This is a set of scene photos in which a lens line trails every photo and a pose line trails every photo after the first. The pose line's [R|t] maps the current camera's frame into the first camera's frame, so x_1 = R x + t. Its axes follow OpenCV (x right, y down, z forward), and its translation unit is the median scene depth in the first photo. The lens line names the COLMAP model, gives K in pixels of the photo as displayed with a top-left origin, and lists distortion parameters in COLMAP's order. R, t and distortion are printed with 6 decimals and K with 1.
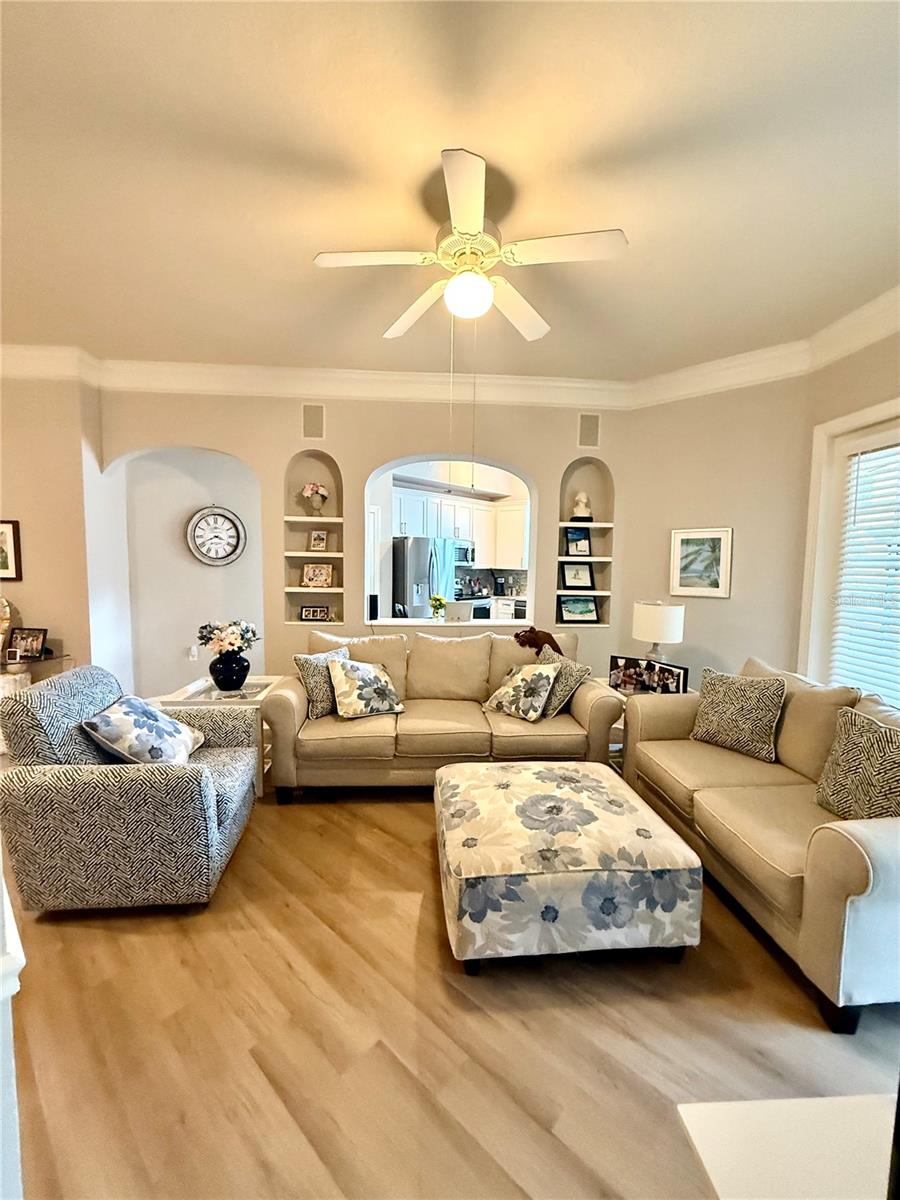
lens RADIAL K [[481.7, 0, 451.7], [0, 481.7, 597.1], [0, 0, 1]] dist [-0.002866, 0.000302]
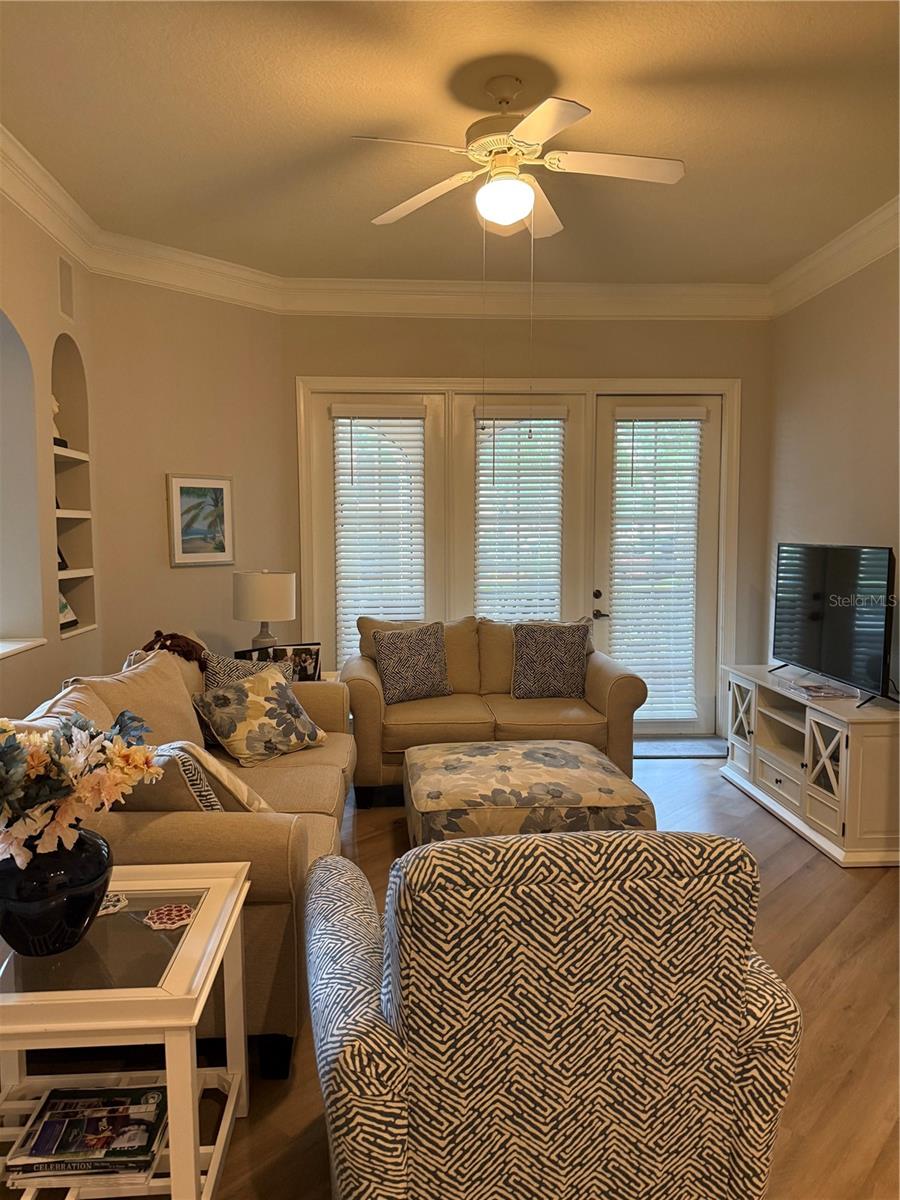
lens RADIAL K [[848.2, 0, 452.0], [0, 848.2, 603.6], [0, 0, 1]] dist [0.013121, -0.001561]
pose [[-0.009985, -0.098374, 0.995099, -1.099406], [0.082185, 0.991702, 0.098863, -0.054891], [-0.996567, 0.082769, -0.001817, 0.833525]]
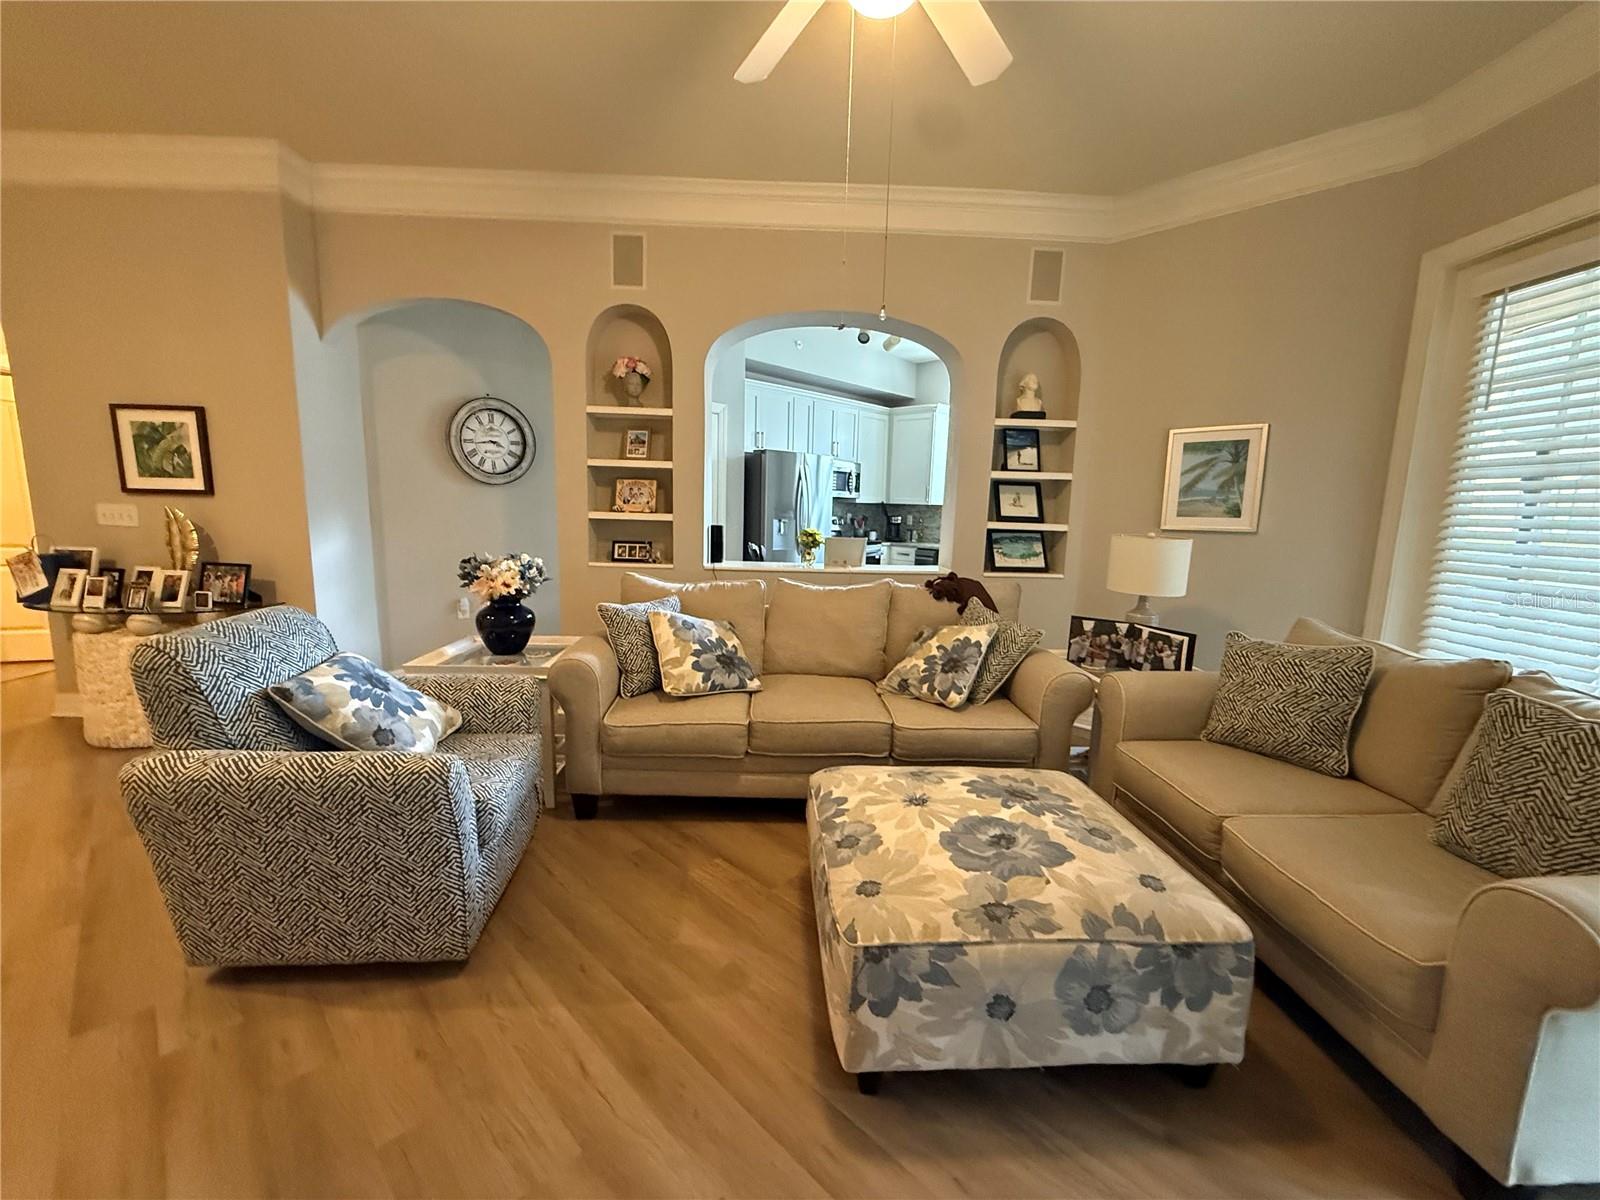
lens RADIAL K [[642.2, 0, 797.0], [0, 642.2, 602.0], [0, 0, 1]] dist [-0.002866, 0.000302]
pose [[0.999199, 0.017178, -0.036148, -0.019999], [-0.014507, 0.997233, 0.072904, 0.053264], [0.037300, -0.072322, 0.996684, 0.127728]]
